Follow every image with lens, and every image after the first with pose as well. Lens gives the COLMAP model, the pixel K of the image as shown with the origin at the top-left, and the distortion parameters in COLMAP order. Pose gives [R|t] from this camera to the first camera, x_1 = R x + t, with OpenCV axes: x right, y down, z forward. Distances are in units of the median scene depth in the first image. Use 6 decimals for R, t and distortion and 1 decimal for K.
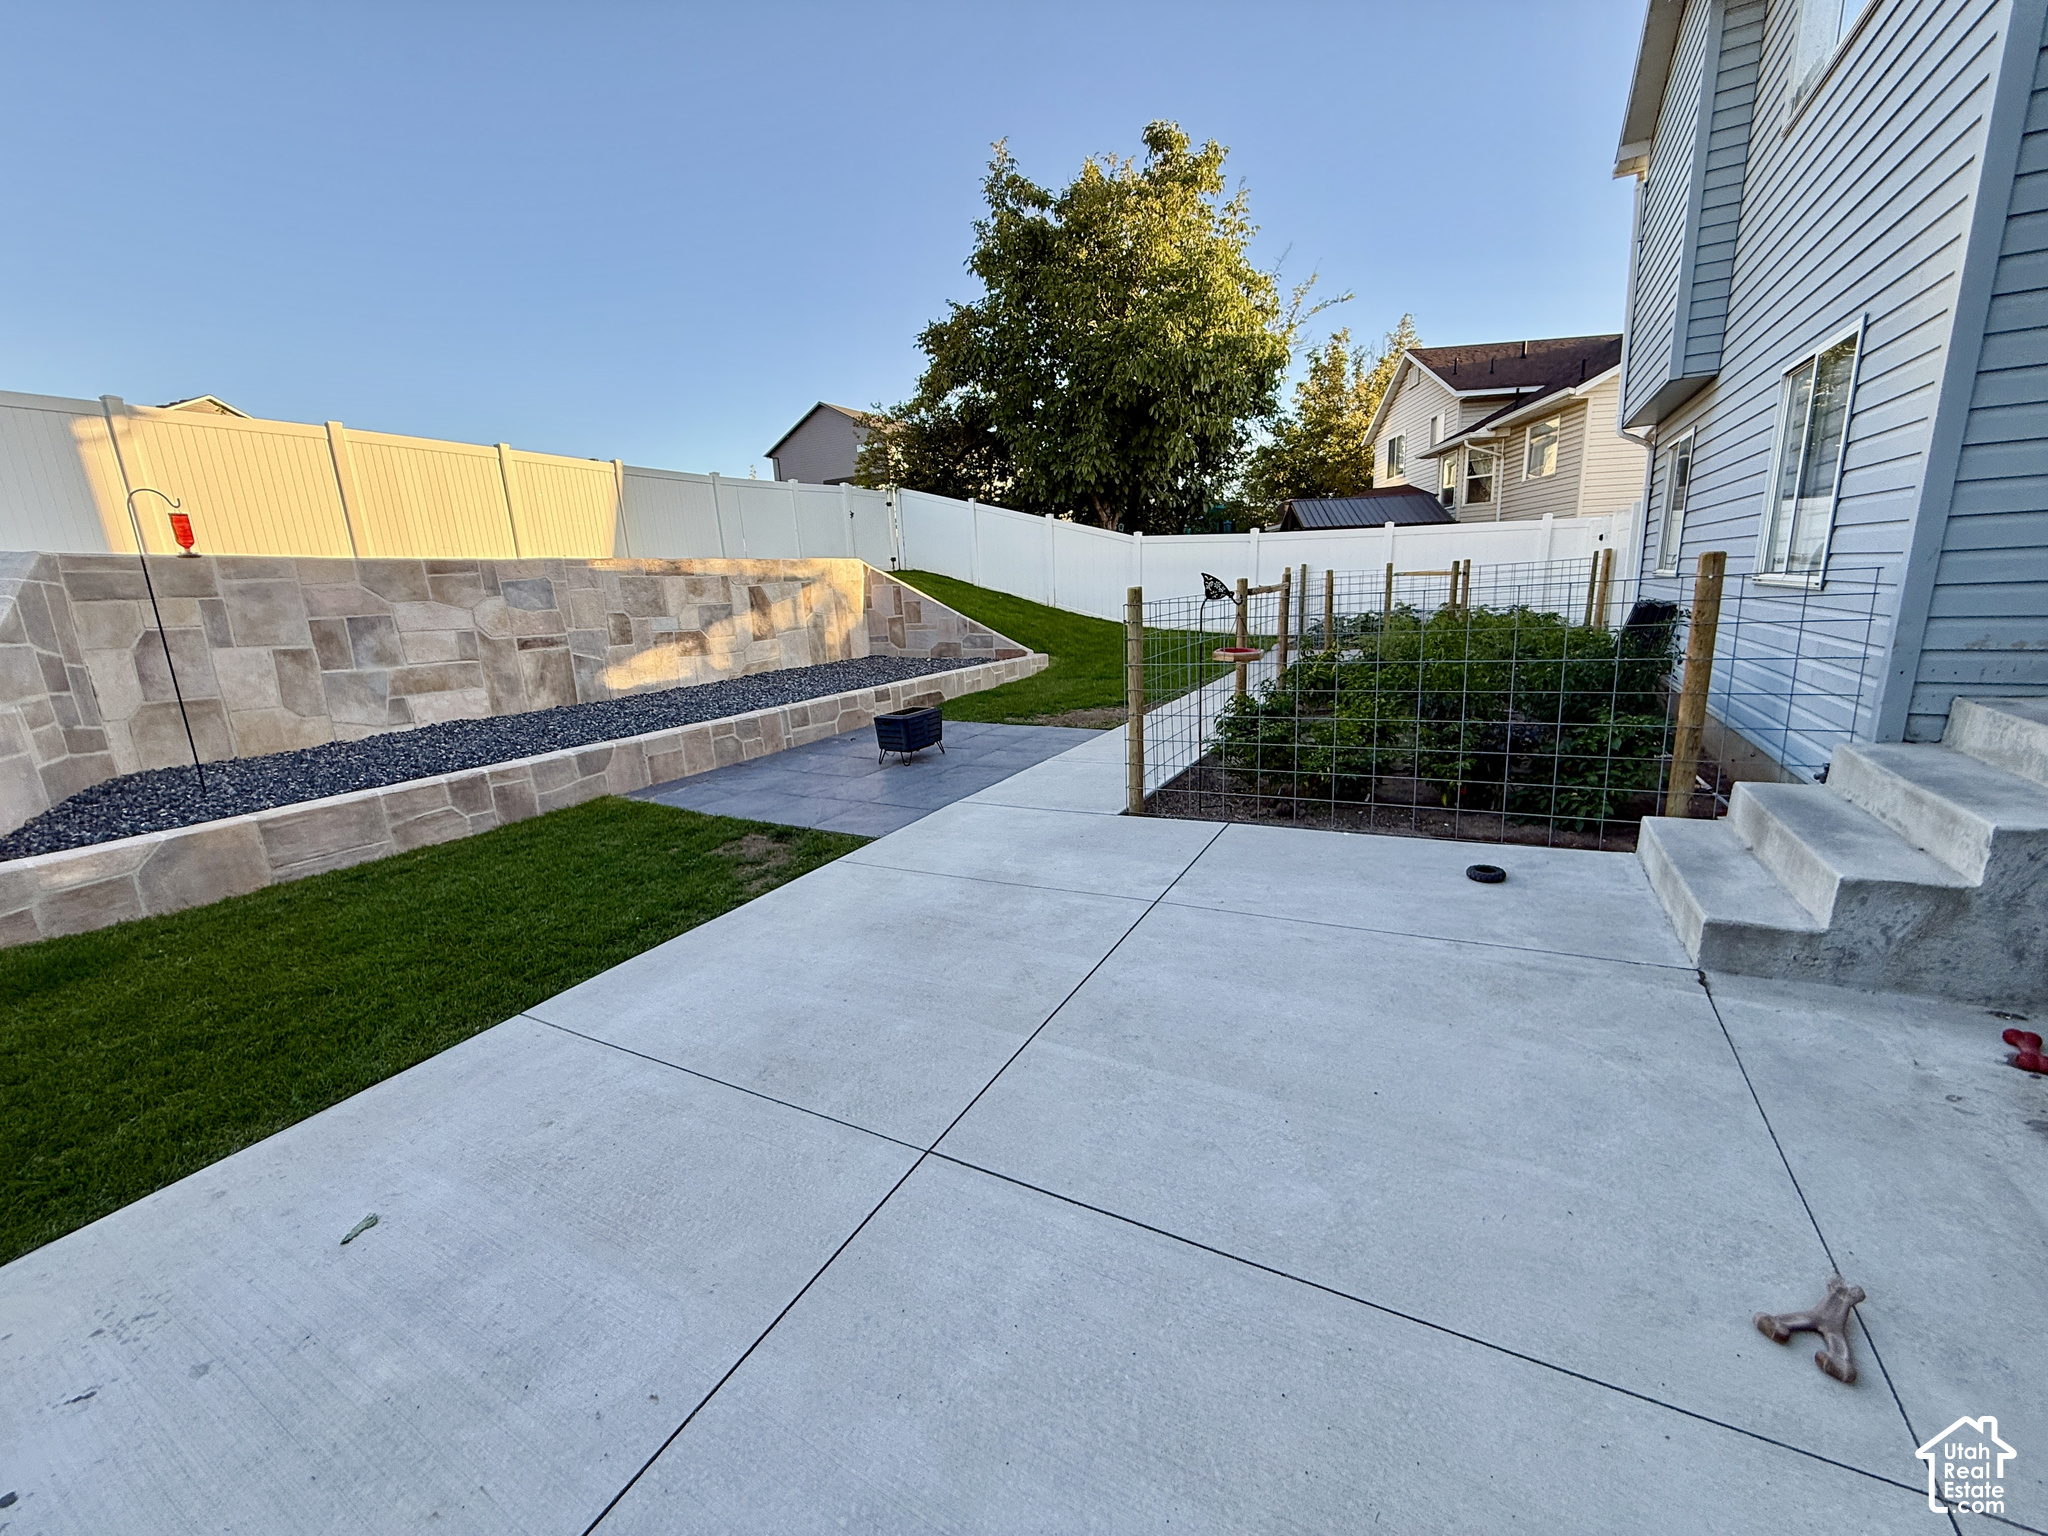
lens RADIAL K [[816.3, 0, 1025.7], [0, 816.3, 770.4], [0, 0, 1]] dist [0.001694, -0.000647]
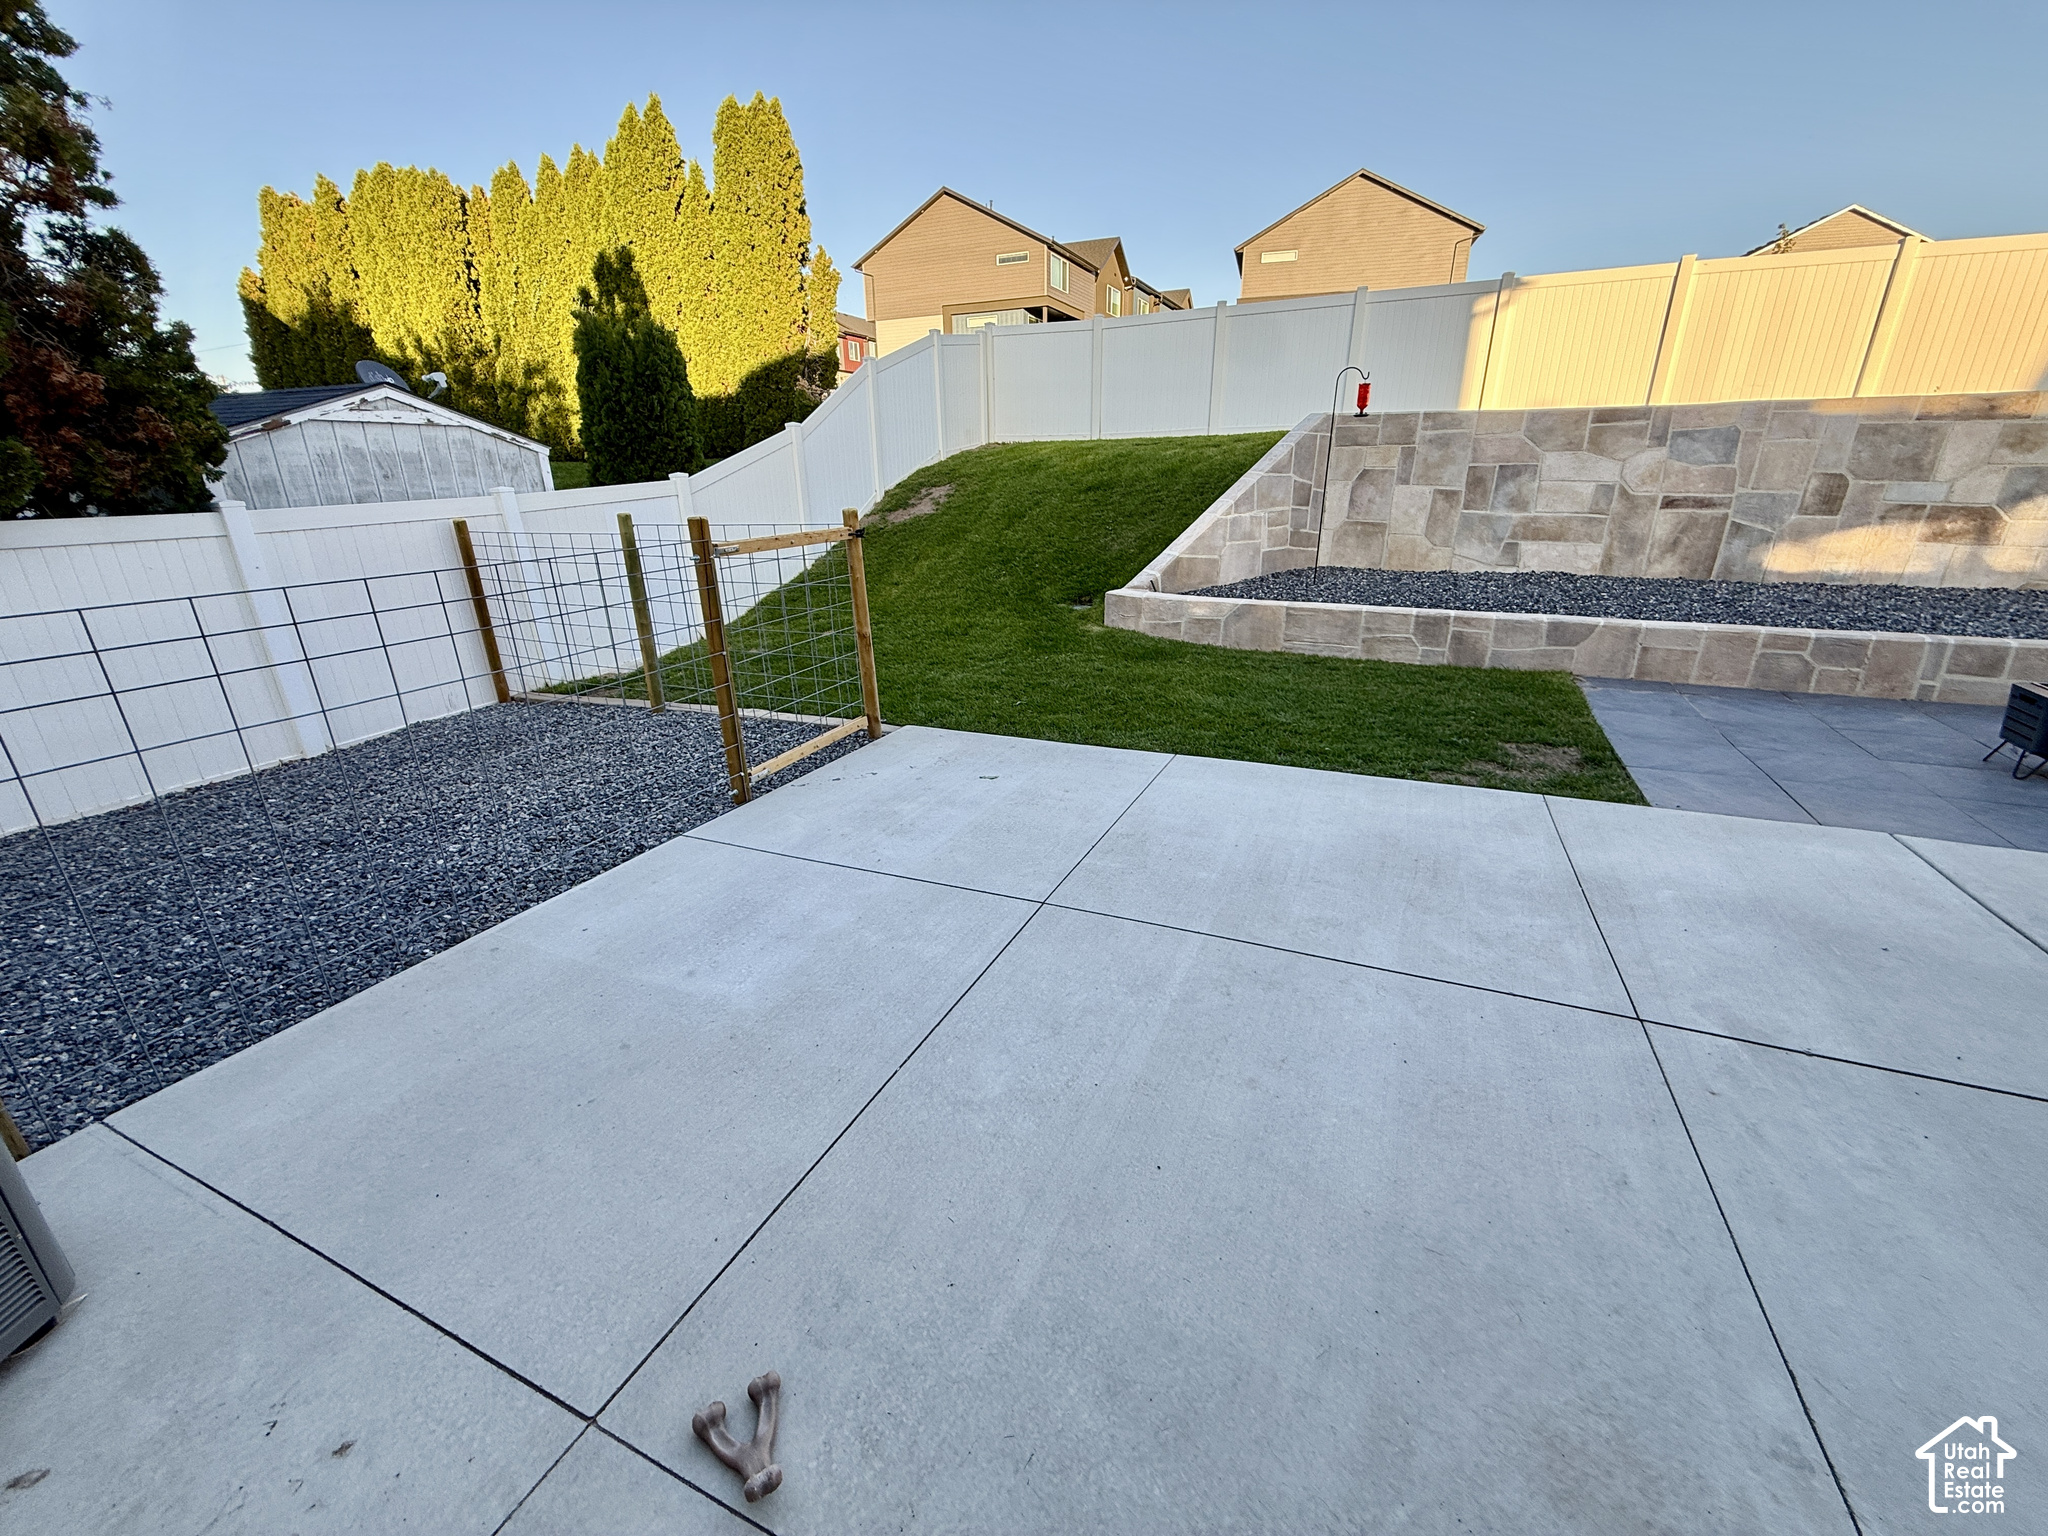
lens RADIAL K [[816.3, 0, 1017.3], [0, 816.3, 772.4], [0, 0, 1]] dist [0.001694, -0.000647]
pose [[0.071300, 0.392522, -0.916975, 0.377297], [-0.213746, 0.903971, 0.370336, -0.082217], [0.974284, 0.169595, 0.148353, 0.258281]]
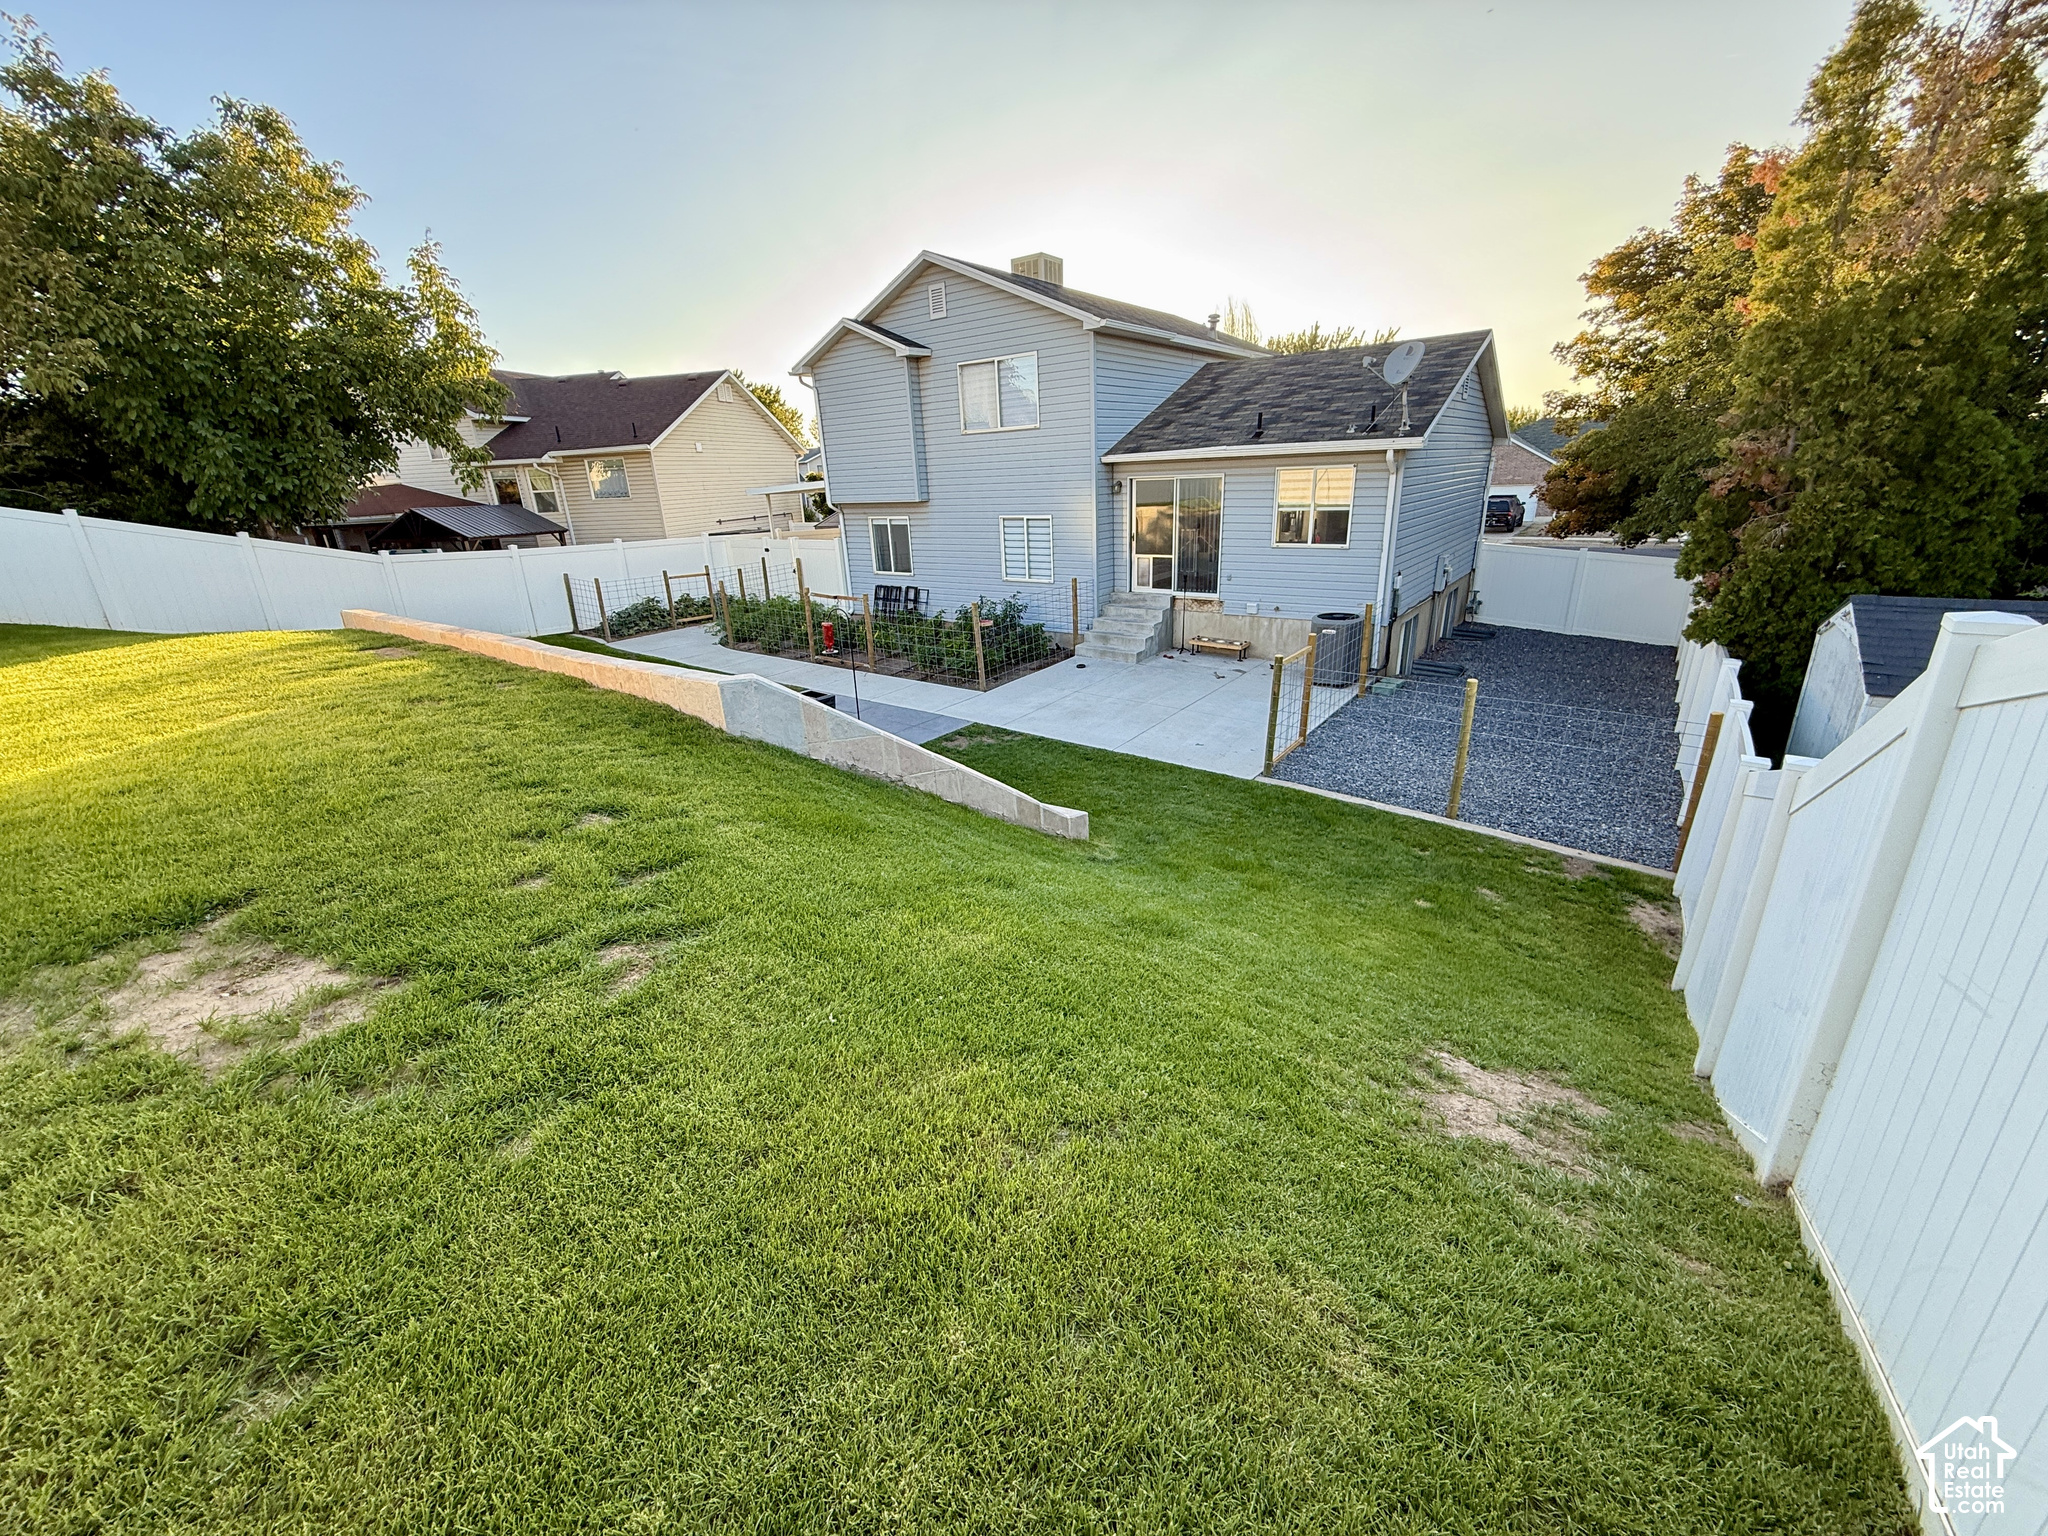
lens RADIAL K [[816.3, 0, 1022.7], [0, 816.3, 765.9], [0, 0, 1]] dist [0.001694, -0.000647]
pose [[0.143371, -0.298521, 0.943573, -1.926664], [0.254272, 0.932528, 0.256392, -0.291032], [-0.956447, 0.203165, 0.209603, 0.345161]]
